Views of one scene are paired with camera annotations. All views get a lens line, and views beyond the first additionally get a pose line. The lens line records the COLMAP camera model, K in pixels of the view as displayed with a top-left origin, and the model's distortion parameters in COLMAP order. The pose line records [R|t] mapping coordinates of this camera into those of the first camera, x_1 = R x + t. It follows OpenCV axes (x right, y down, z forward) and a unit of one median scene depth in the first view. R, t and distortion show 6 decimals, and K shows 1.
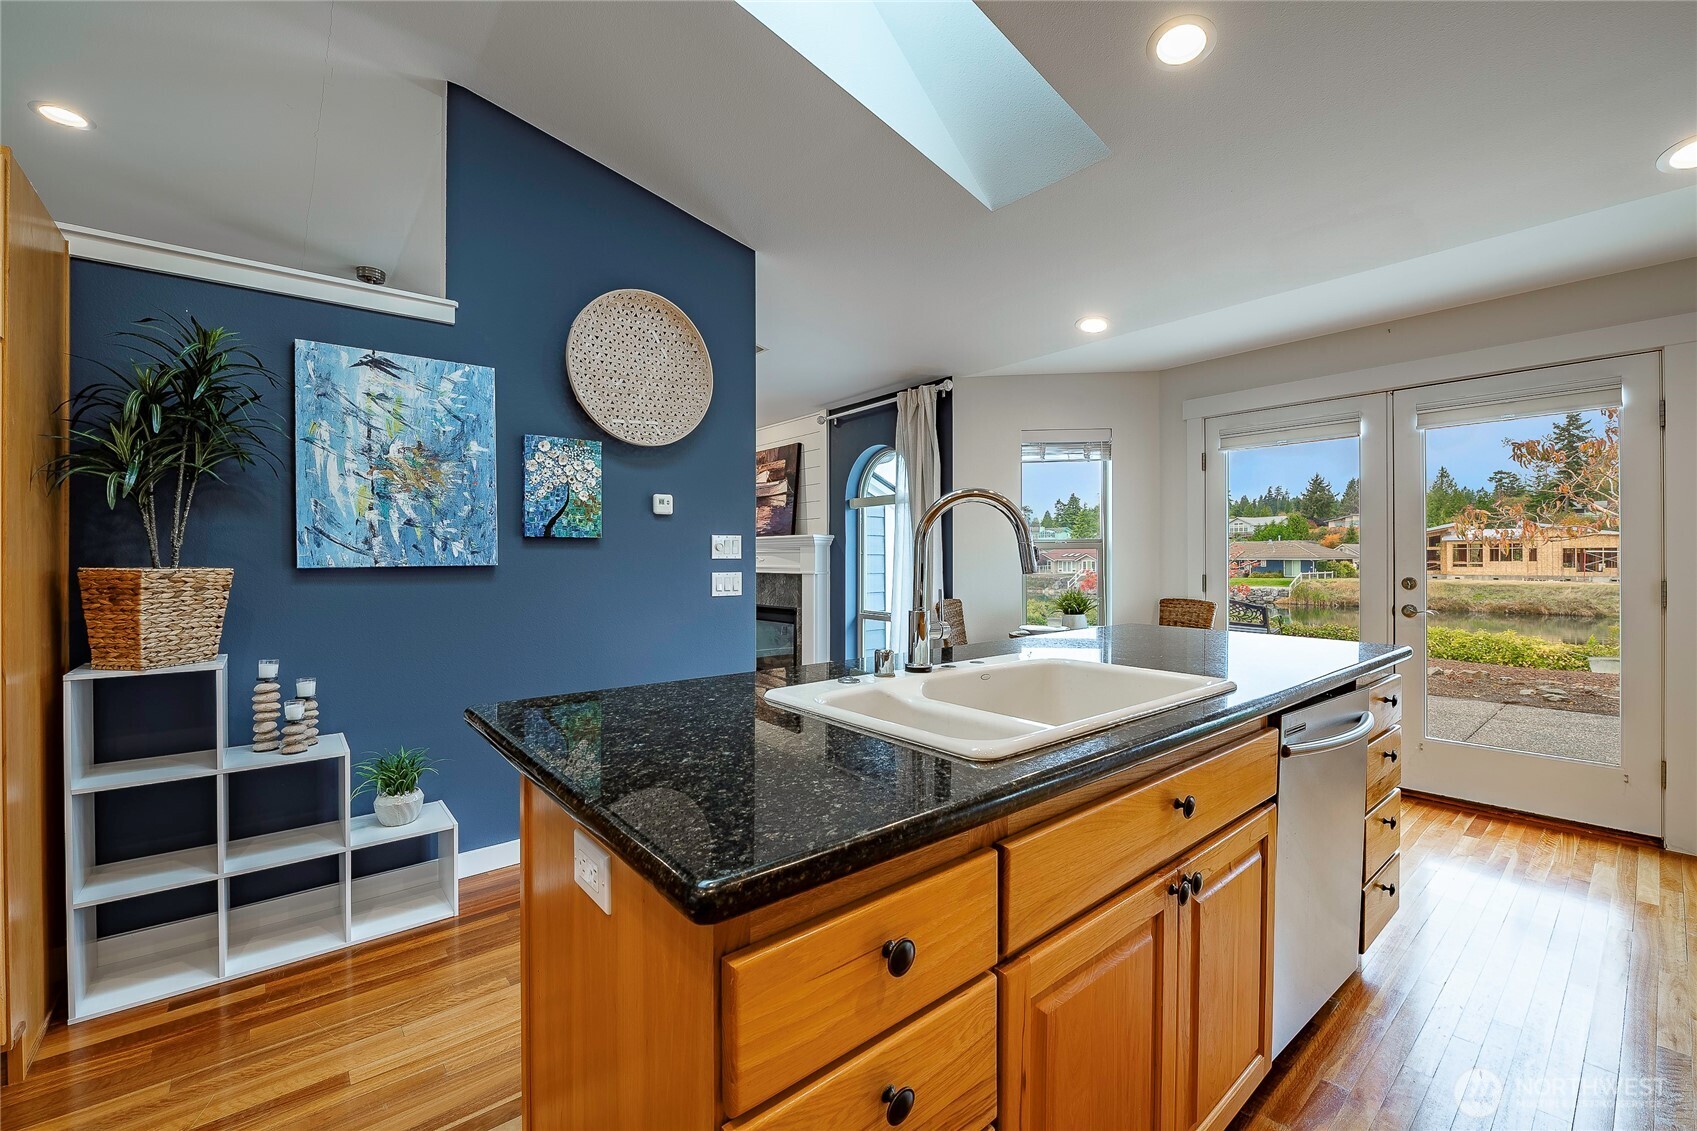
lens RADIAL K [[699.5, 0, 846.3], [0, 699.5, 562.5], [0, 0, 1]] dist [-0.012012, -0.001958]
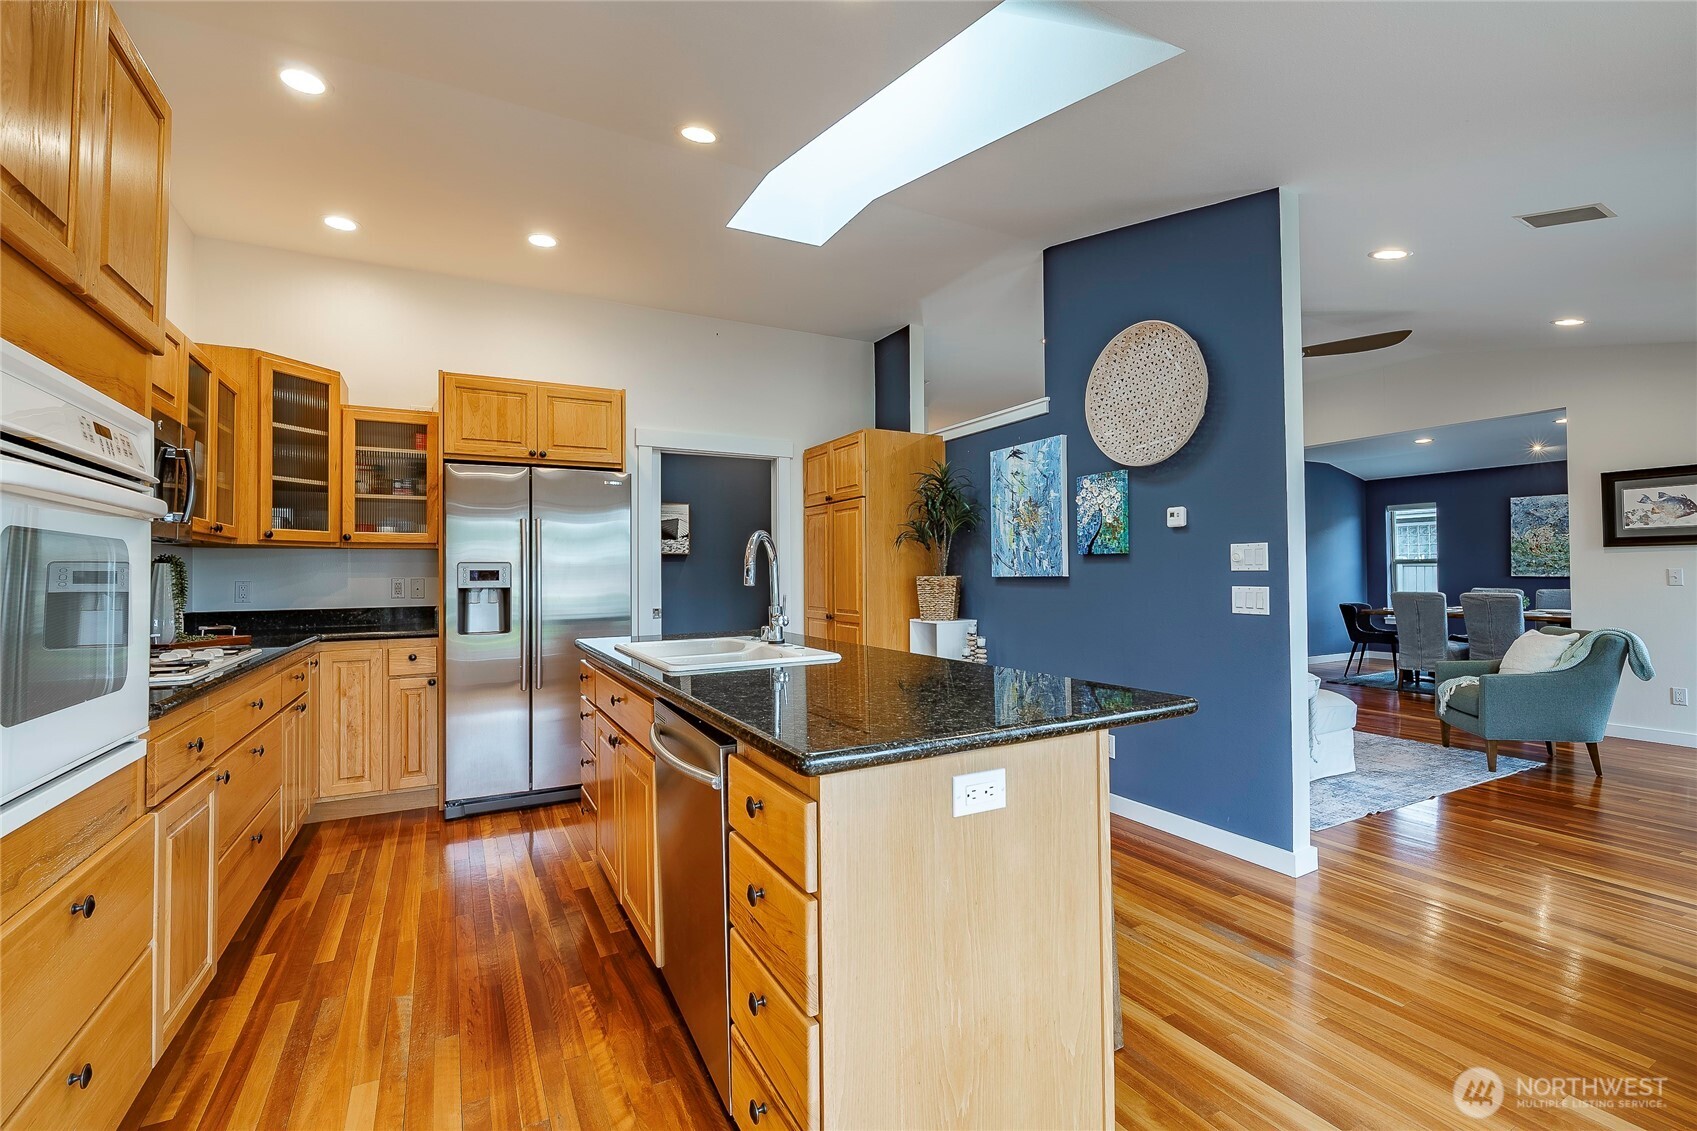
lens RADIAL K [[747.3, 0, 851.9], [0, 747.3, 561.5], [0, 0, 1]] dist [-0.013650, -0.000256]
pose [[-0.204285, -0.012095, -0.978837, 1.071803], [0.001758, 0.999918, -0.012723, -0.007325], [0.978910, -0.004320, -0.204246, 0.922301]]
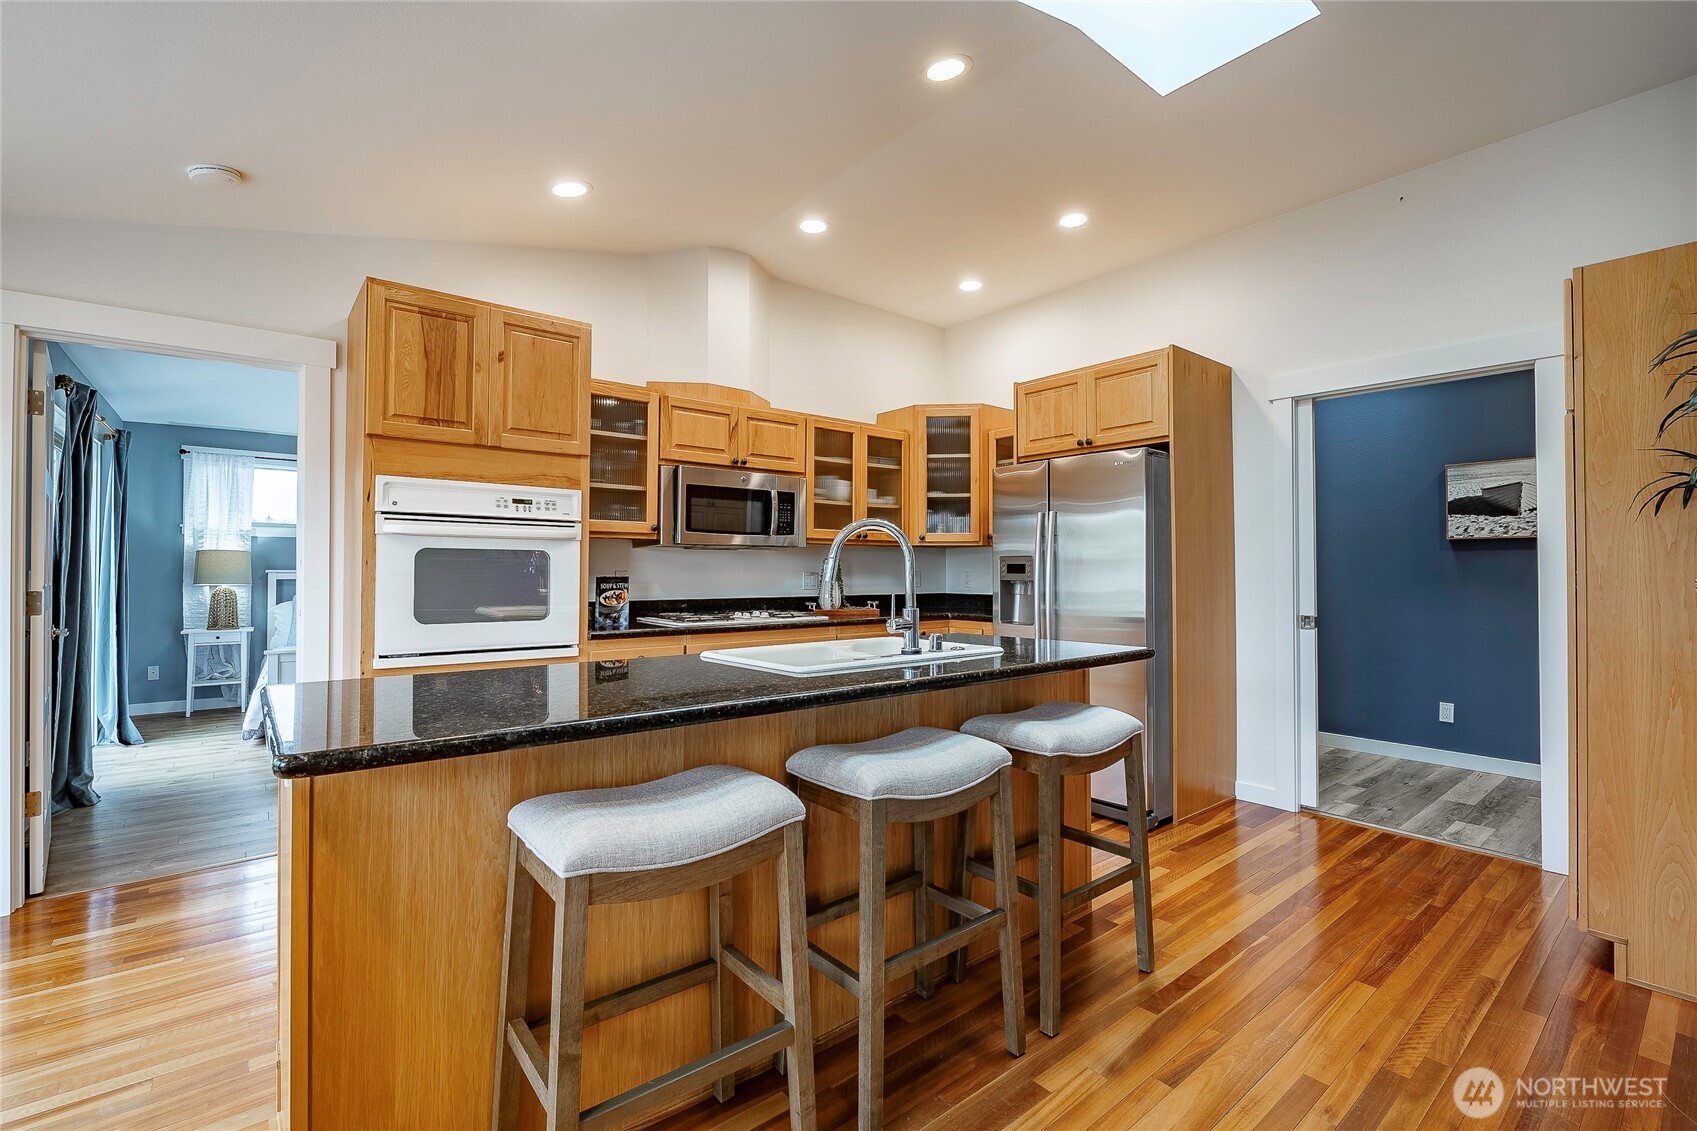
lens RADIAL K [[747.3, 0, 851.5], [0, 747.3, 562.0], [0, 0, 1]] dist [-0.013650, -0.000256]
pose [[-0.999823, 0.001037, 0.018799, 0.120836], [0.000945, 0.999988, -0.004854, -0.006548], [-0.018804, -0.004835, -0.999812, 1.467508]]
